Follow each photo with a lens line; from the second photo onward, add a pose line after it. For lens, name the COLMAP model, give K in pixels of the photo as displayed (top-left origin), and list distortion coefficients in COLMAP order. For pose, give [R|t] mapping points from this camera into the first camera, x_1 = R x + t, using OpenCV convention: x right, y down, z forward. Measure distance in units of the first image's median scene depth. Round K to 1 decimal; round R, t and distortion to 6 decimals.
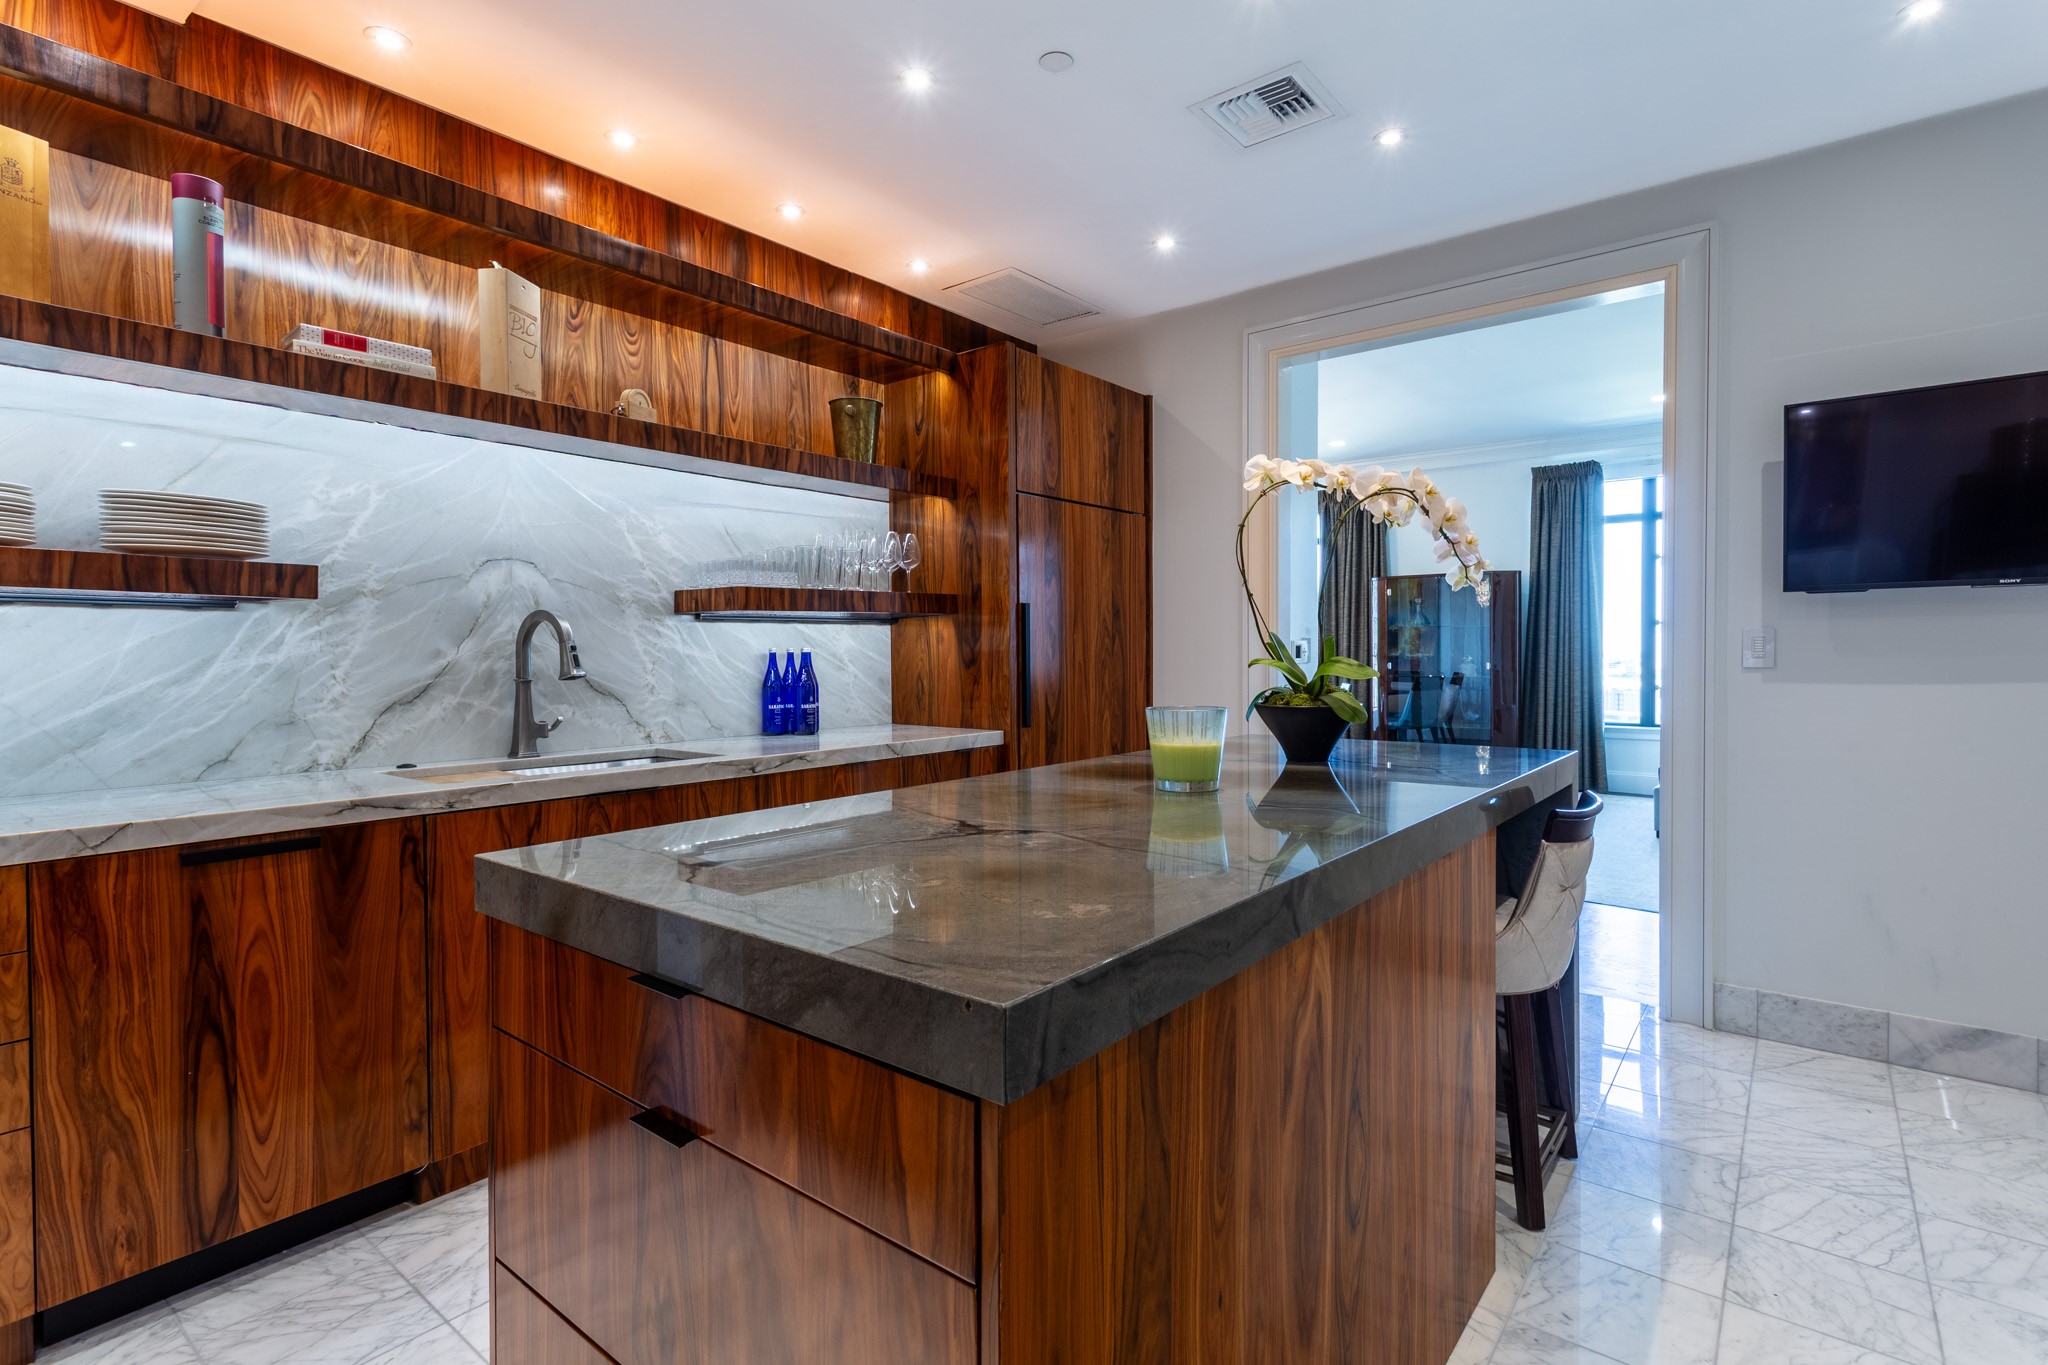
lens RADIAL K [[979.6, 0, 1016.0], [0, 979.6, 670.0], [0, 0, 1]] dist [0.000565, 0.002062]
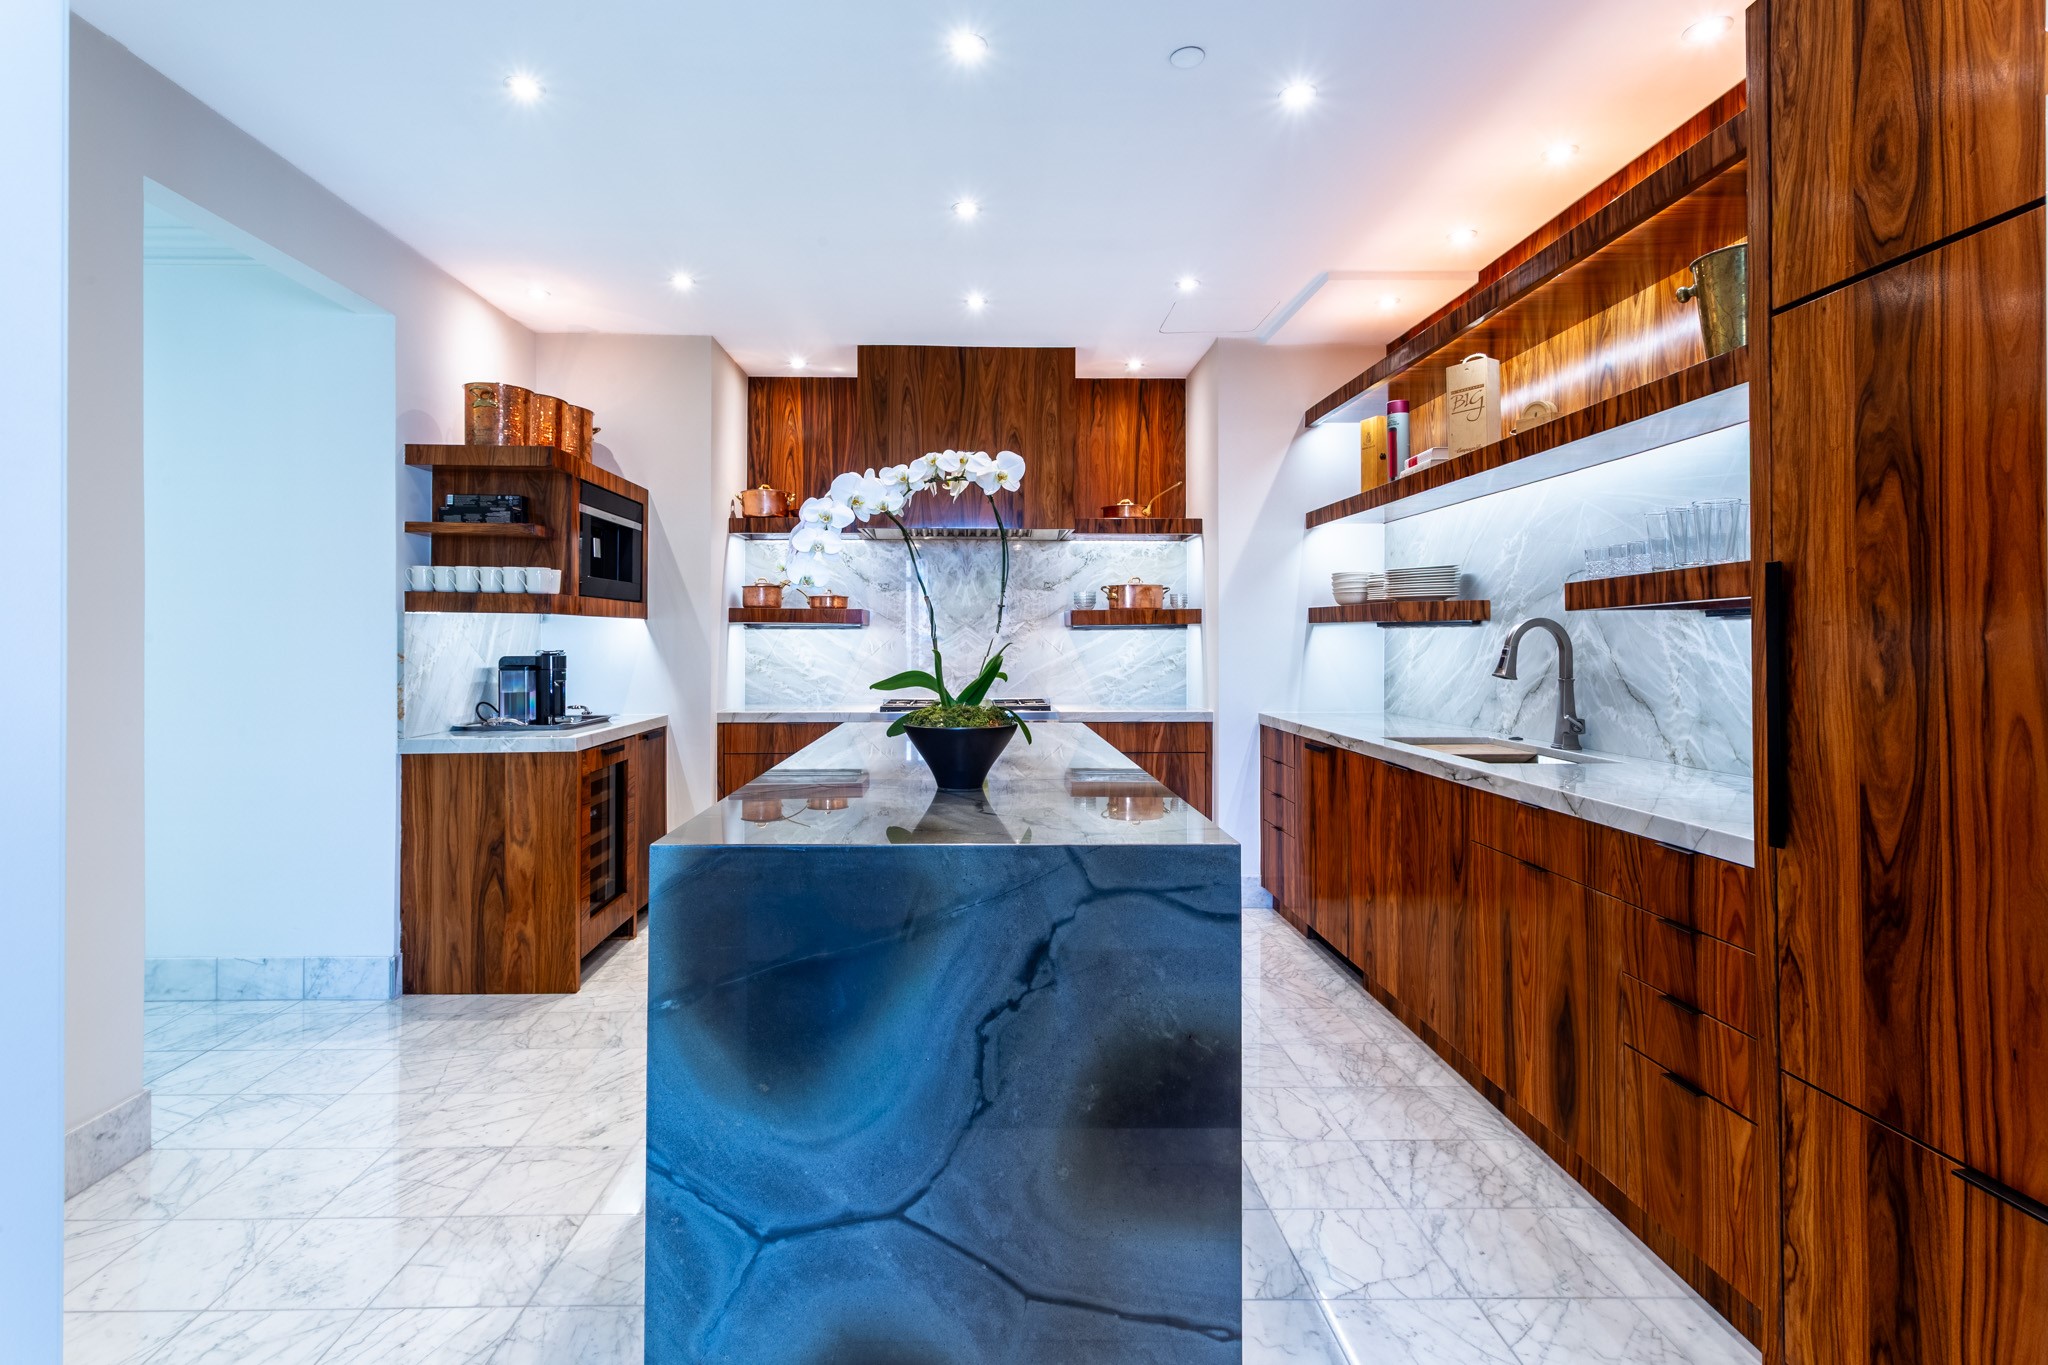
lens RADIAL K [[979.6, 0, 995.2], [0, 979.6, 635.7], [0, 0, 1]] dist [0.000565, 0.002062]
pose [[-0.761263, 0.001886, -0.648440, 0.645450], [-0.008384, 0.999884, 0.012750, -0.043723], [0.648389, 0.015143, -0.761159, 1.280668]]
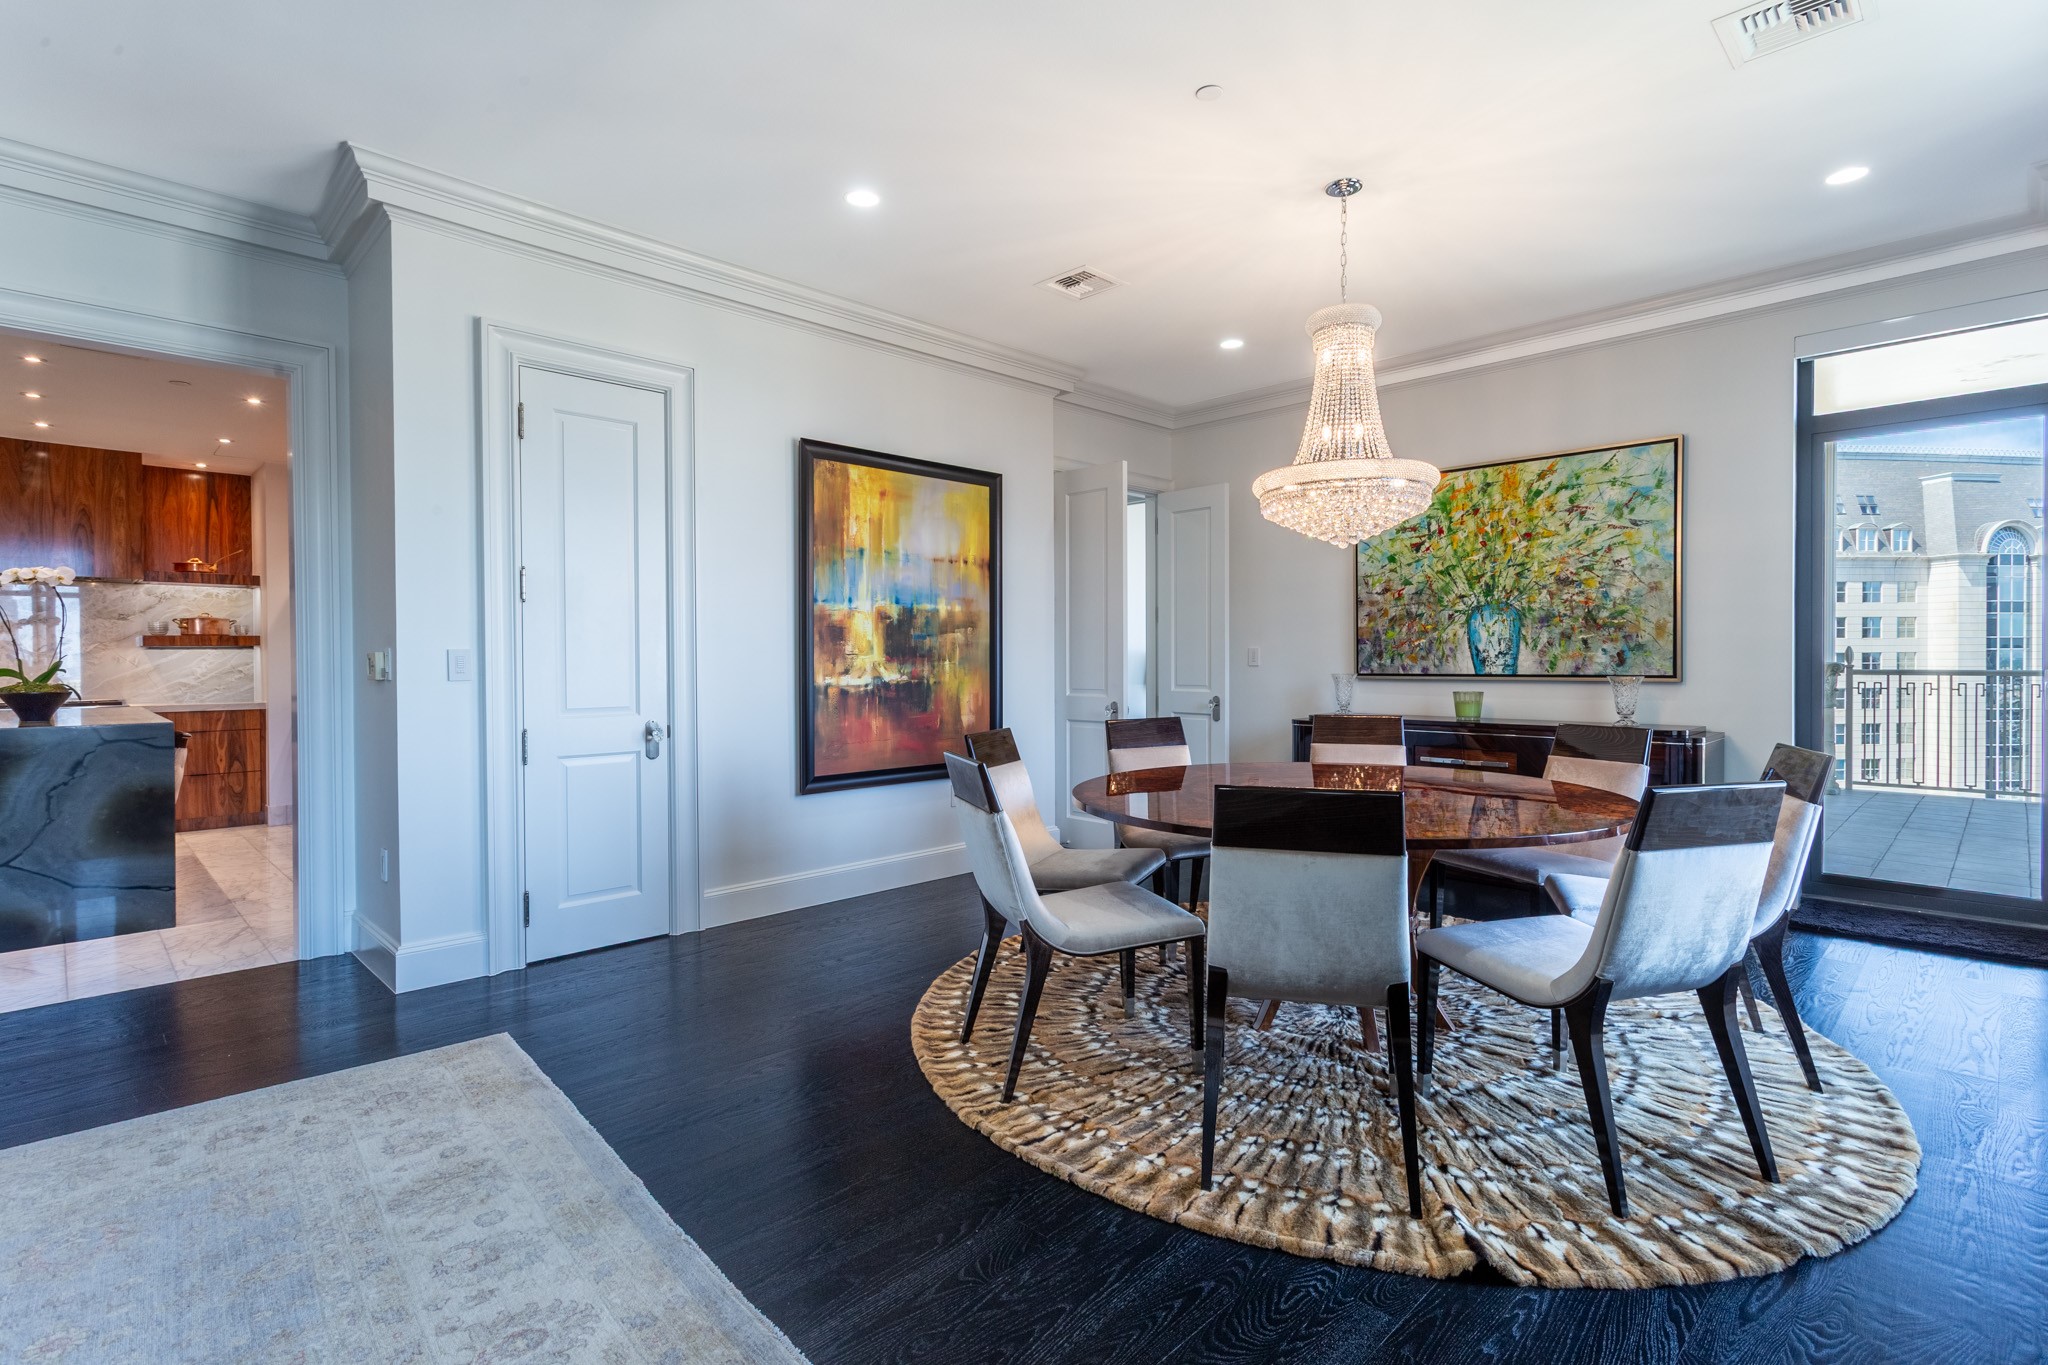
lens RADIAL K [[979.6, 0, 1033.3], [0, 979.6, 664.7], [0, 0, 1]] dist [0.000565, 0.002062]
pose [[-0.099210, 0.012703, -0.994985, 1.562320], [-0.012481, 0.999824, 0.014009, -0.055480], [0.994988, 0.013808, -0.099034, 2.410706]]
